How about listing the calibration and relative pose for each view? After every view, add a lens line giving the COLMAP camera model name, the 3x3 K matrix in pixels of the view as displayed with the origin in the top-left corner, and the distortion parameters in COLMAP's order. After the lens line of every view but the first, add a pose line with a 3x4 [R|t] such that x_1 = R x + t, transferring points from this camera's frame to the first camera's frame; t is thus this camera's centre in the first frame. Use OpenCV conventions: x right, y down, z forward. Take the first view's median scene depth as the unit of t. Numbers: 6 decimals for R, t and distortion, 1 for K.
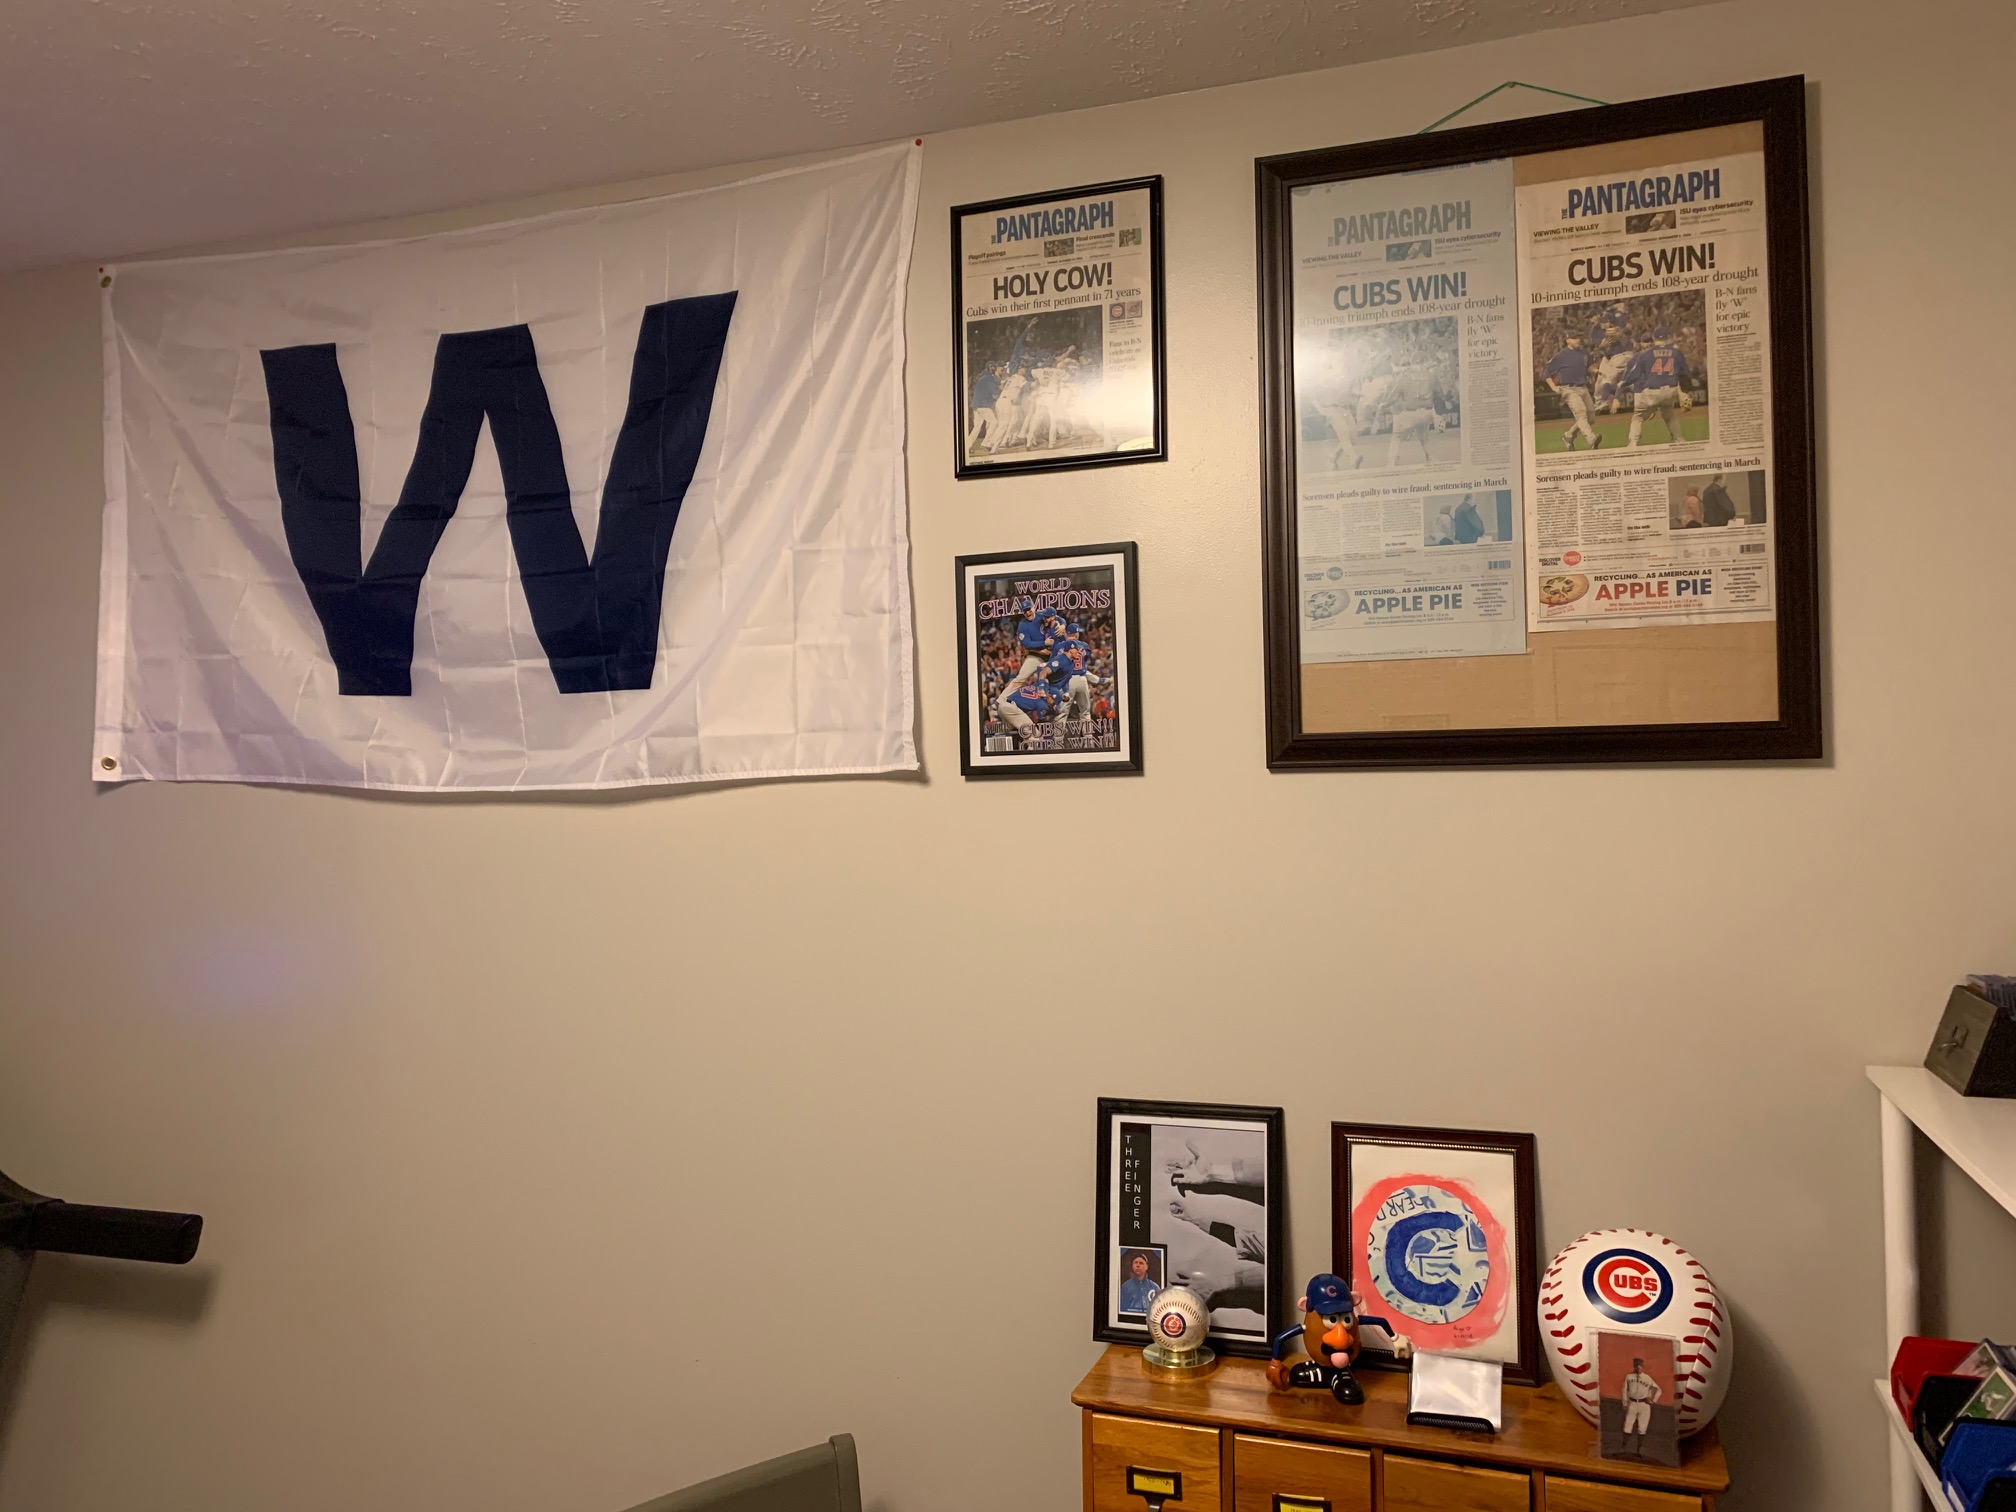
lens RADIAL K [[1492.0, 0, 1008.0], [0, 1492.0, 756.0], [0, 0, 1]] dist [0.141737, -0.206365]
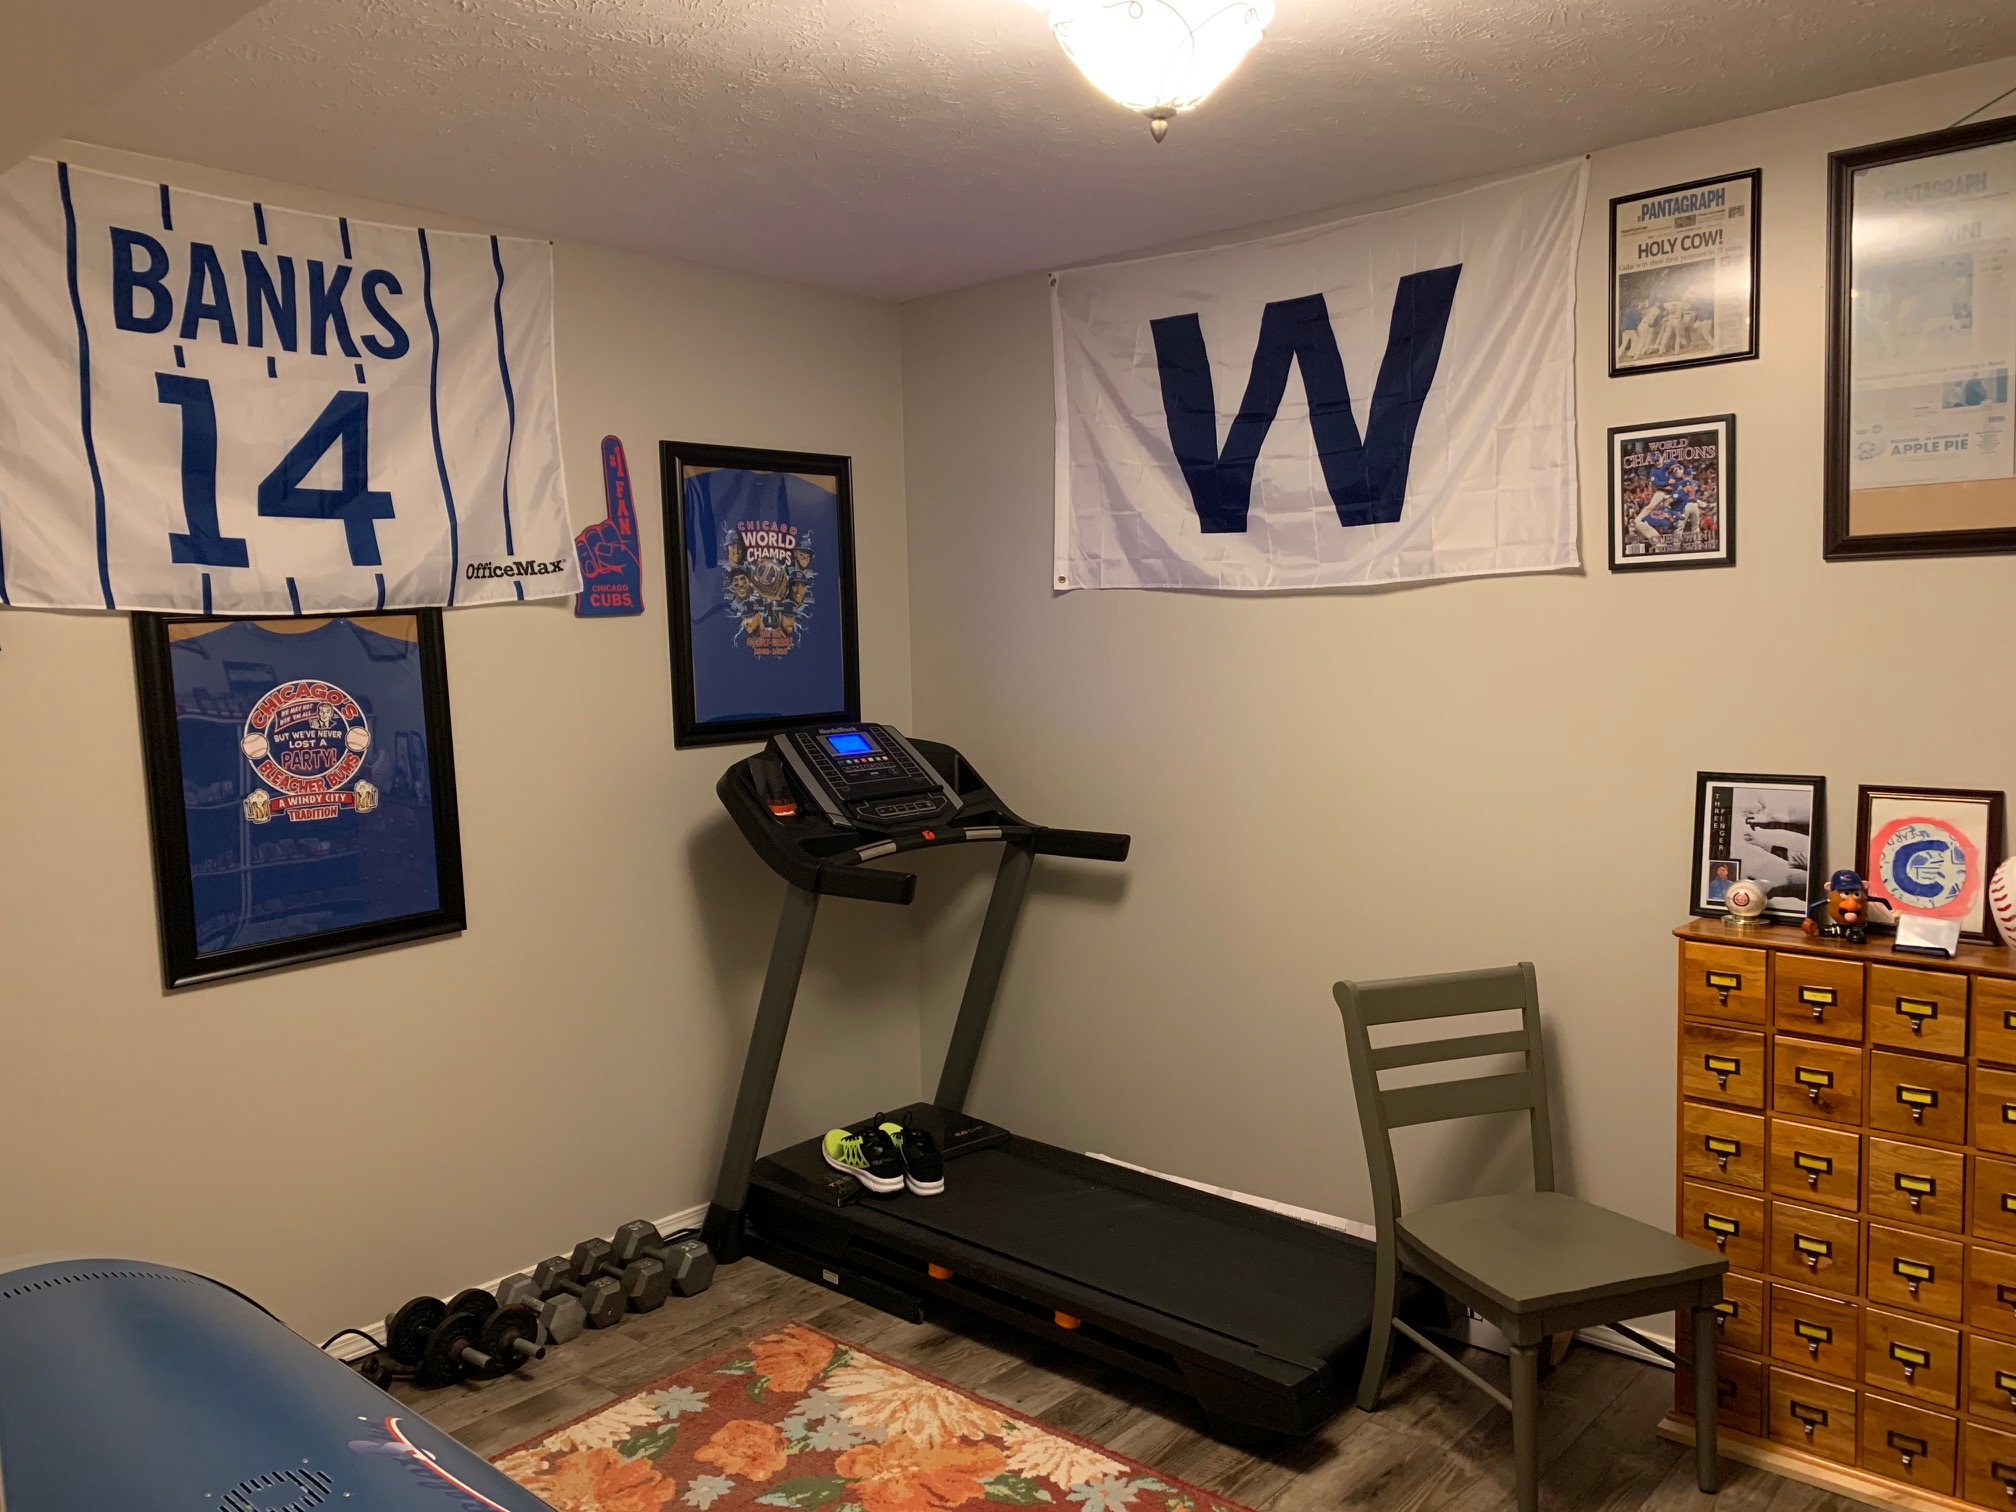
lens RADIAL K [[1469.8, 0, 1035.0], [0, 1469.8, 740.7], [0, 0, 1]] dist [0.010620, 0.001256]
pose [[0.923547, 0.021226, -0.382897, 0.008238], [0.019253, 0.994641, 0.101579, 0.022496], [0.383001, -0.101185, 0.918190, -0.668409]]
